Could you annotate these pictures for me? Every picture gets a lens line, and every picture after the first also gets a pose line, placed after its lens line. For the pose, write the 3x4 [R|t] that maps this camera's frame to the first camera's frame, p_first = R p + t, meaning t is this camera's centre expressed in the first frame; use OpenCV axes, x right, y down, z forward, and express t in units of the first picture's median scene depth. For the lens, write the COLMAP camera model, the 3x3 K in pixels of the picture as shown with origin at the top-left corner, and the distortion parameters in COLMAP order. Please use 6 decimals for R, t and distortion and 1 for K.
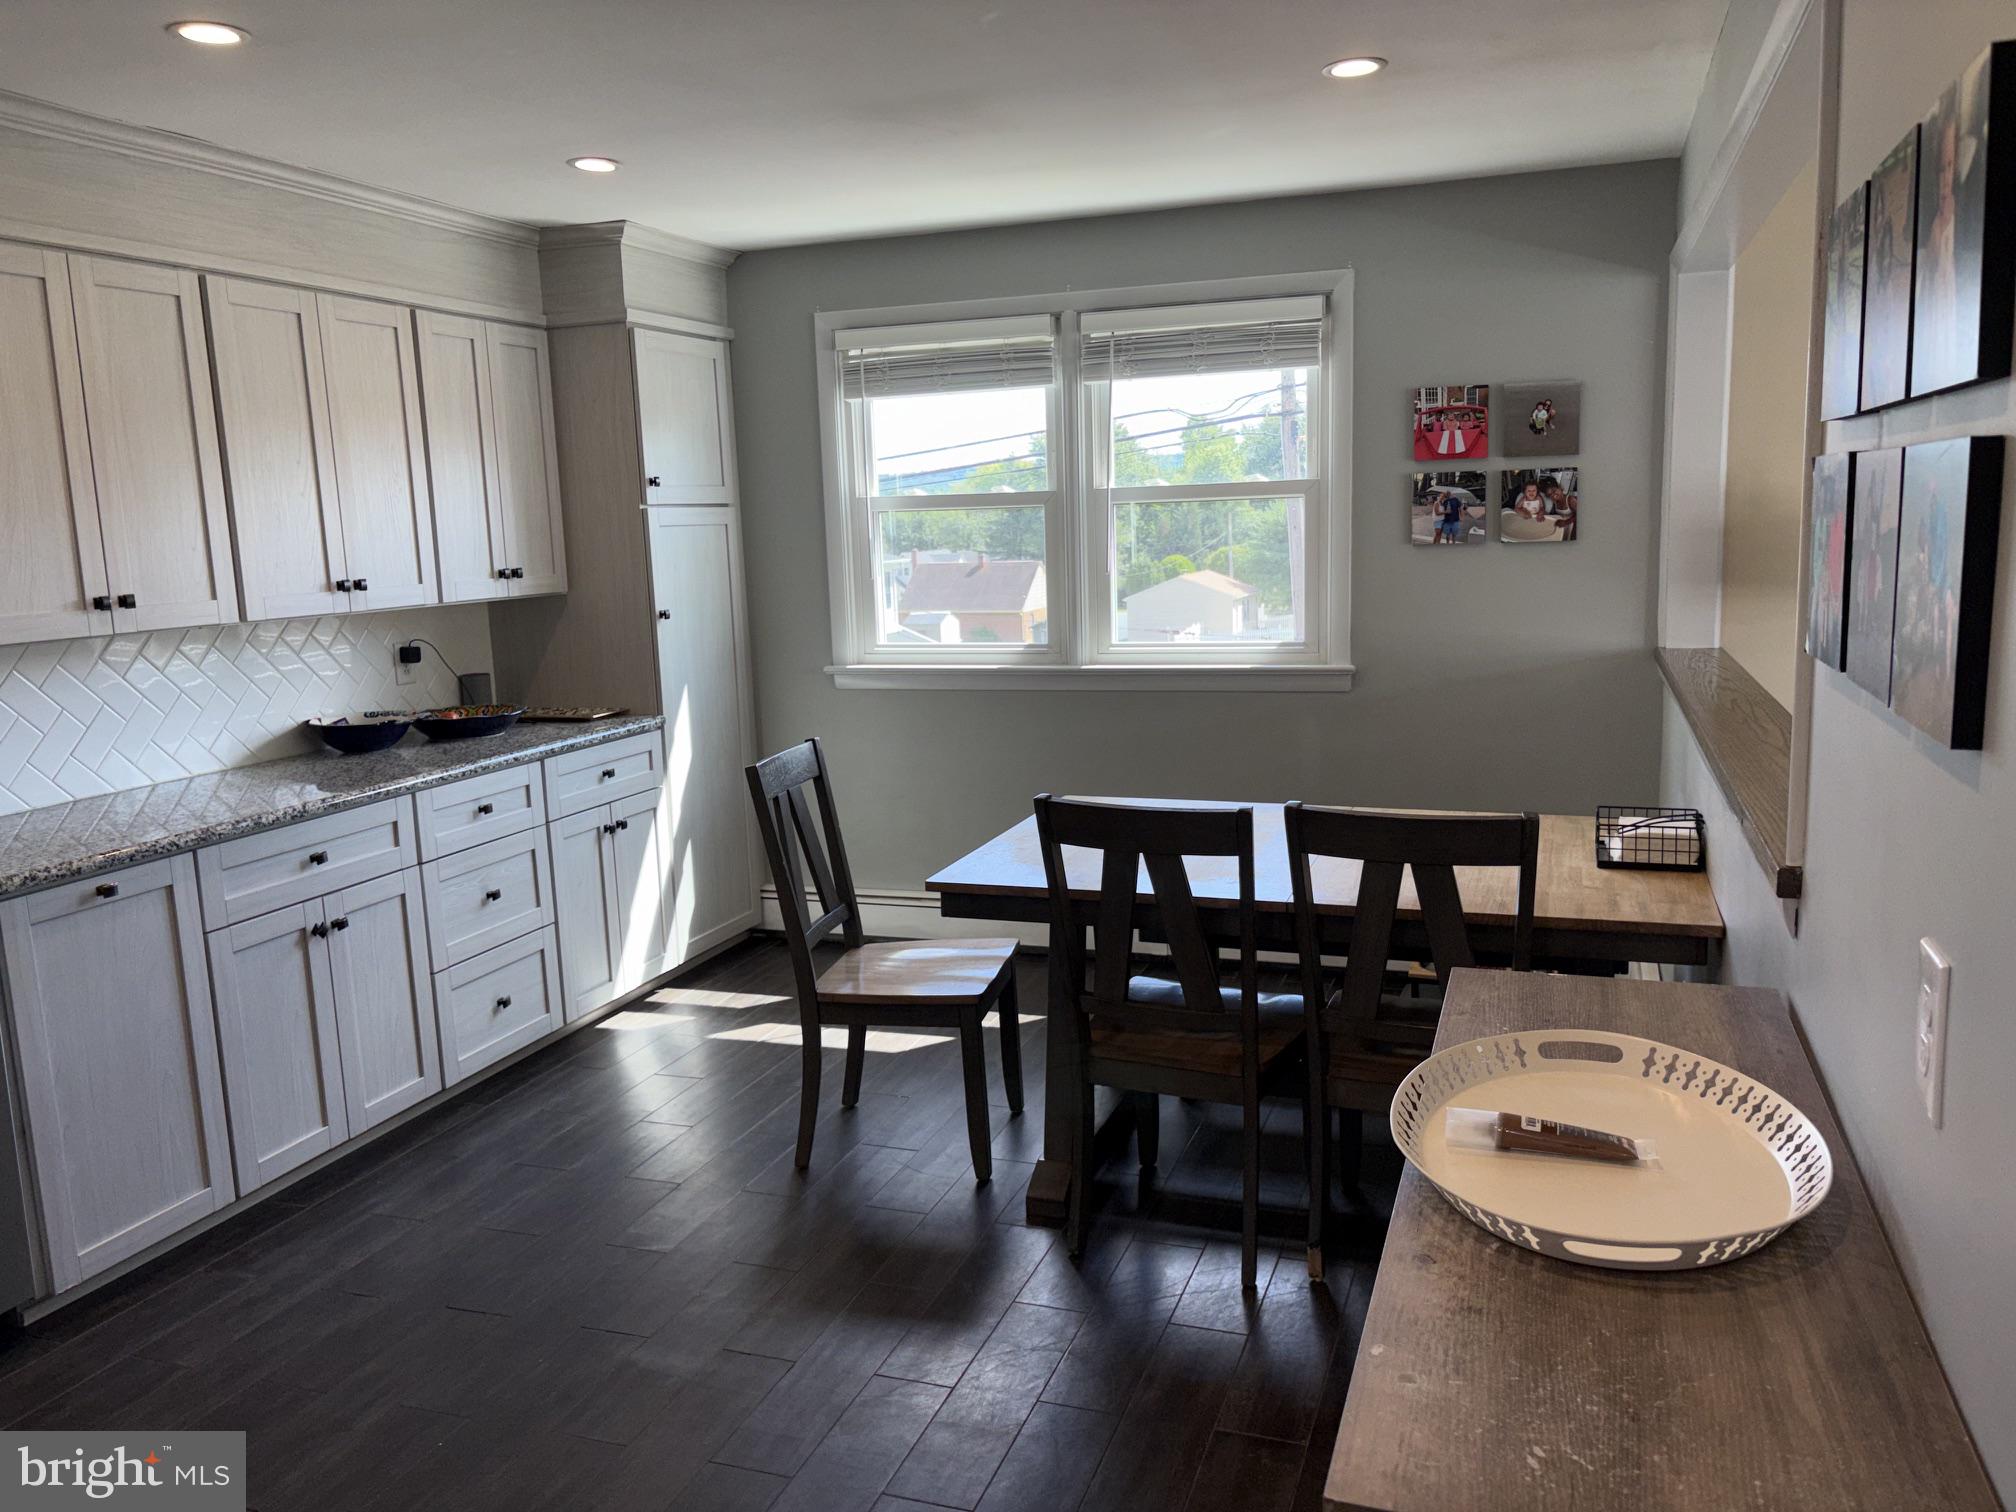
lens RADIAL K [[1533.7, 0, 1007.5], [0, 1533.7, 771.1], [0, 0, 1]] dist [0.057854, -0.086986]
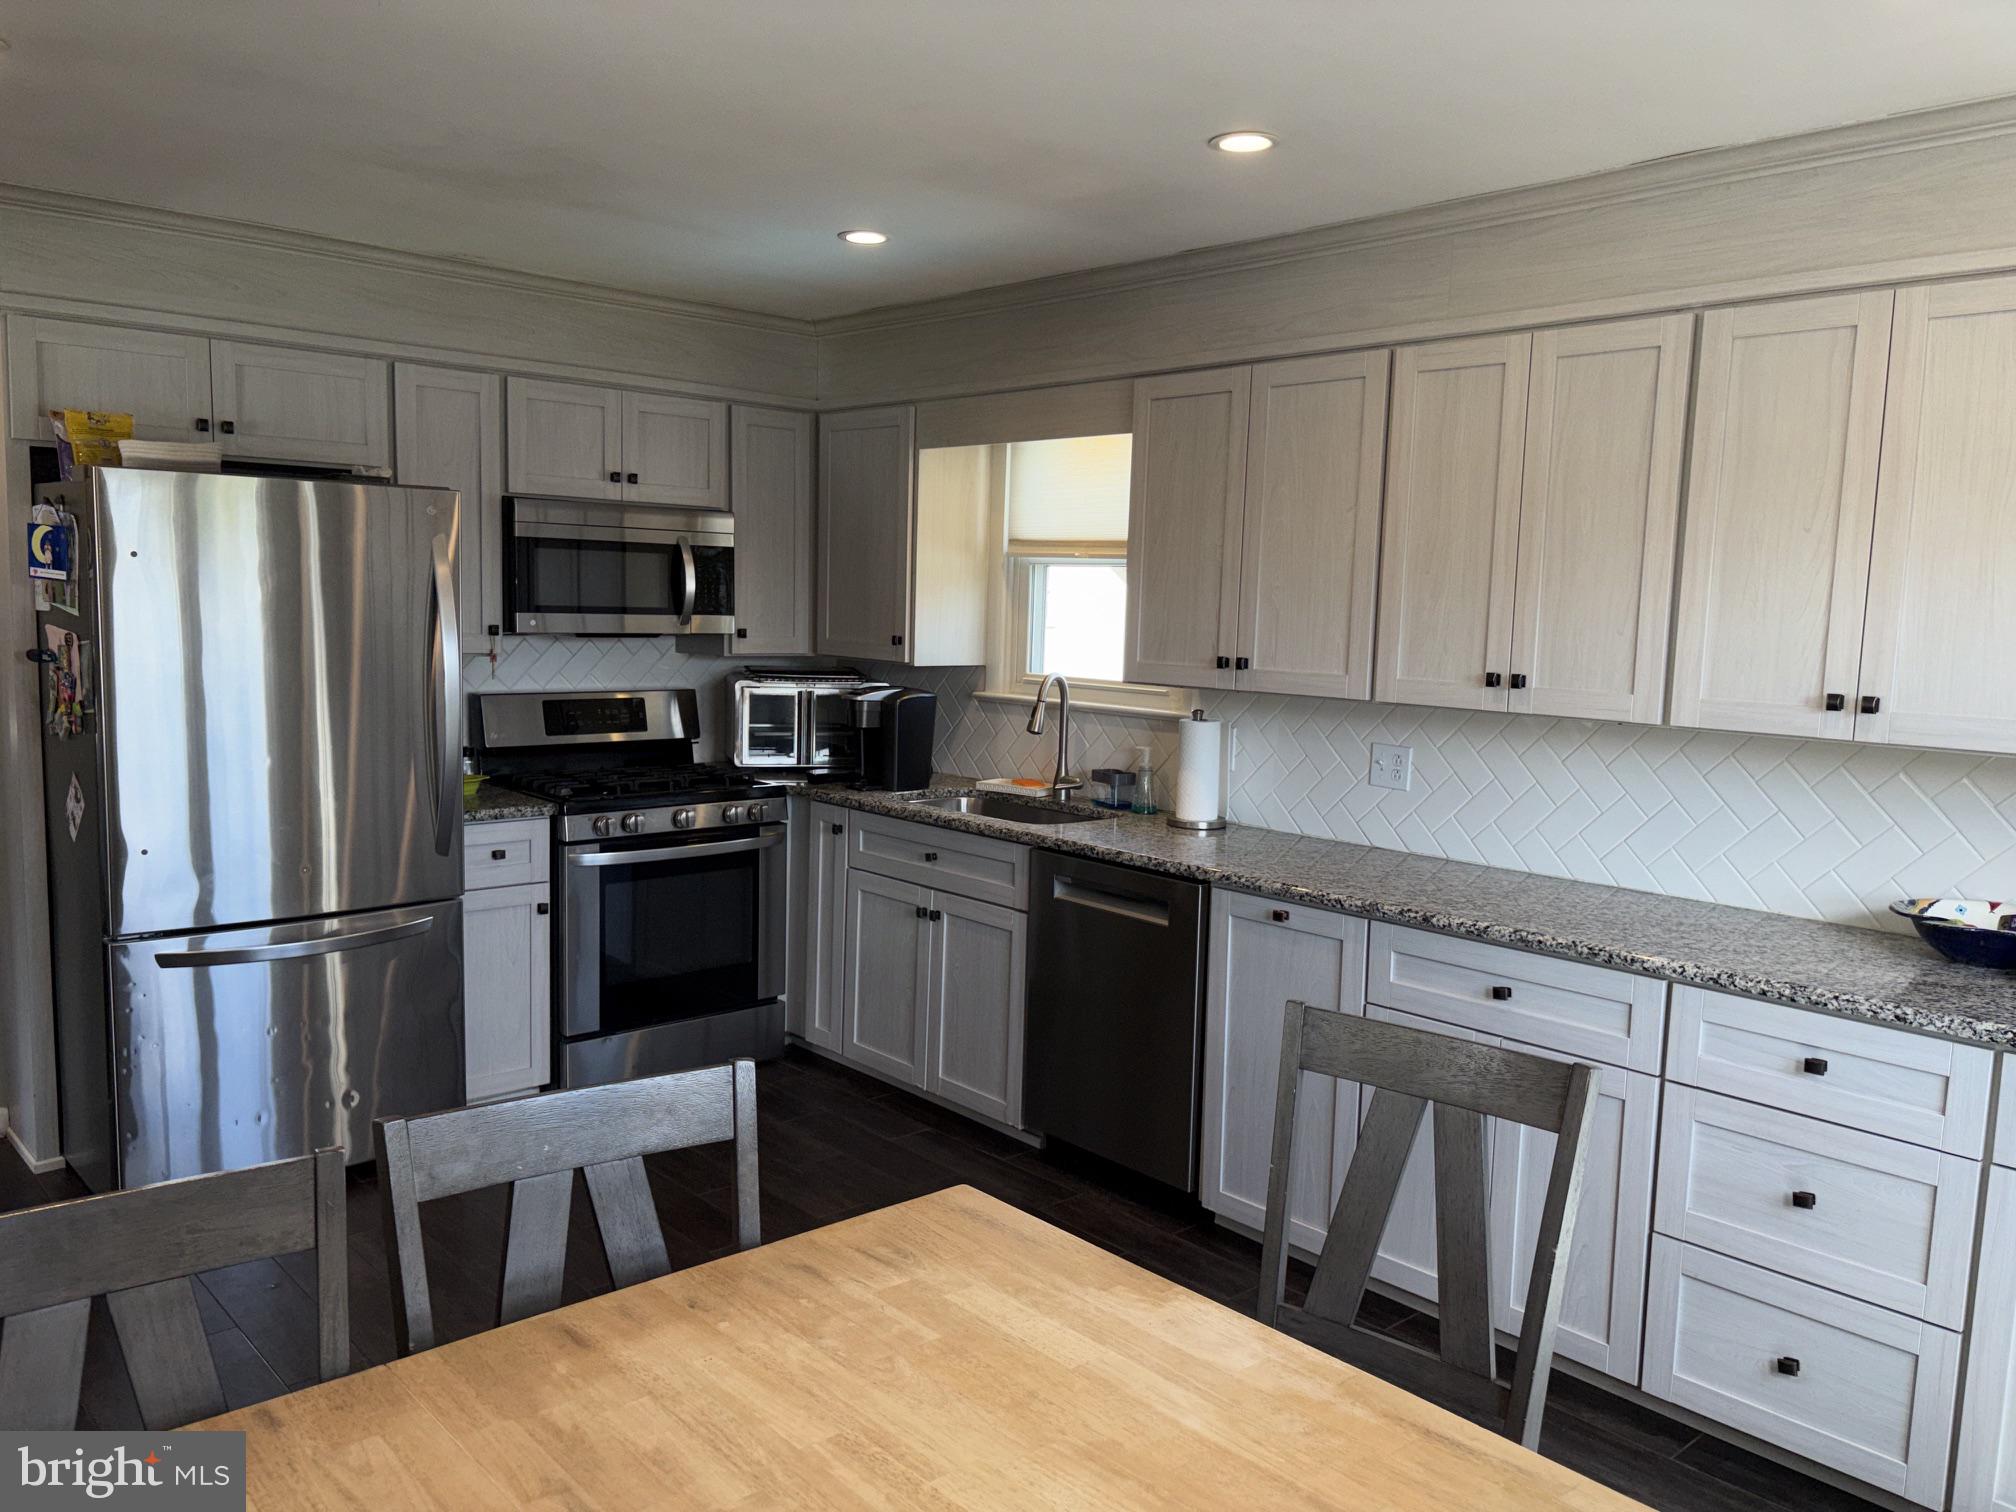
lens RADIAL K [[1533.7, 0, 1007.5], [0, 1533.7, 771.1], [0, 0, 1]] dist [0.057854, -0.086986]
pose [[-0.487090, 0.110938, -0.866277, 0.424832], [-0.160317, 0.963687, 0.213555, -0.205392], [0.858511, 0.242900, -0.451617, 1.144581]]
